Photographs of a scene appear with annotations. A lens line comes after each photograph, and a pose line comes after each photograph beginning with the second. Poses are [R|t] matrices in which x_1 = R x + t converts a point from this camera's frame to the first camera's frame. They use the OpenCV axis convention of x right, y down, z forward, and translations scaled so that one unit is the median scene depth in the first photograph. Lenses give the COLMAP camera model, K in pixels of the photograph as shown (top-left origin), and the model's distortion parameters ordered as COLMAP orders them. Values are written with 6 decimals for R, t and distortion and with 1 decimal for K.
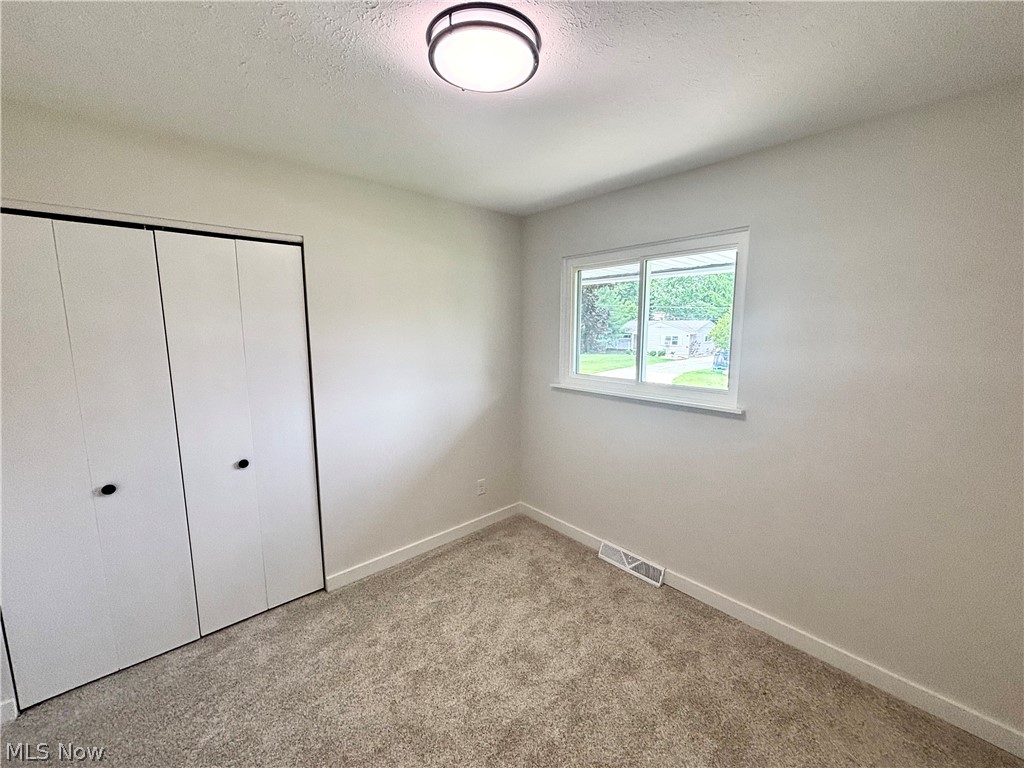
lens RADIAL K [[417.3, 0, 512.0], [0, 417.3, 384.0], [0, 0, 1]] dist [0.003144, 0.000335]
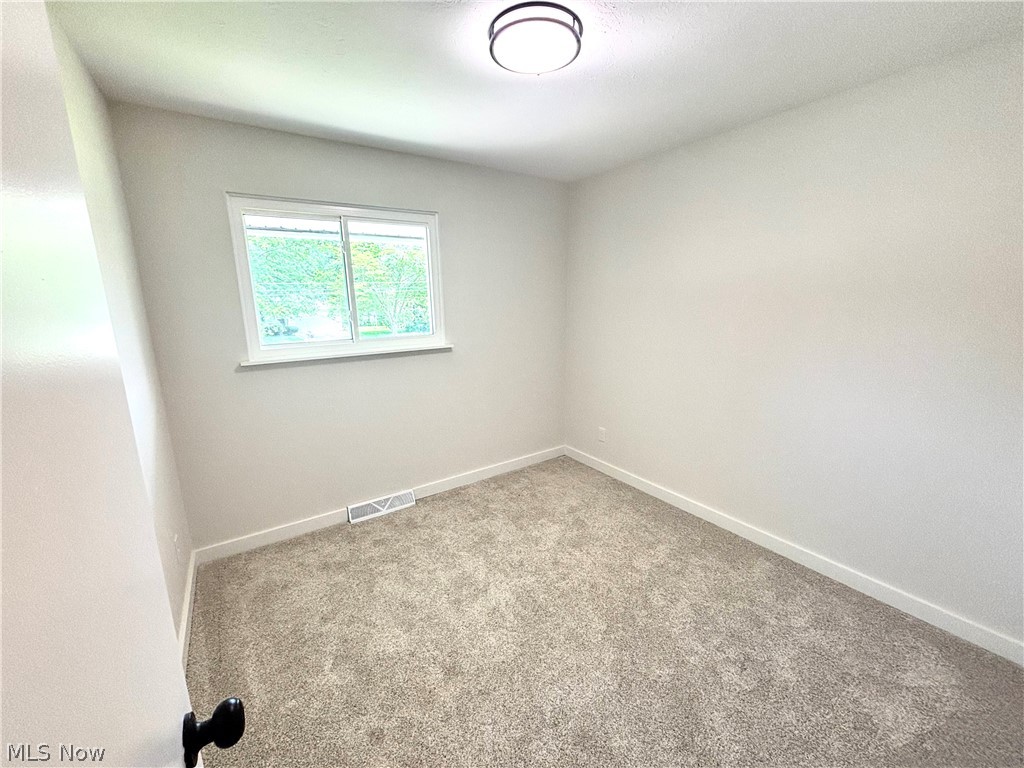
lens RADIAL K [[417.3, 0, 512.0], [0, 417.3, 384.0], [0, 0, 1]] dist [0.003144, 0.000335]
pose [[0.128363, -0.211142, 0.968990, -0.725579], [0.156404, 0.969156, 0.190459, -0.039545], [-0.979316, 0.127106, 0.157428, 0.499786]]
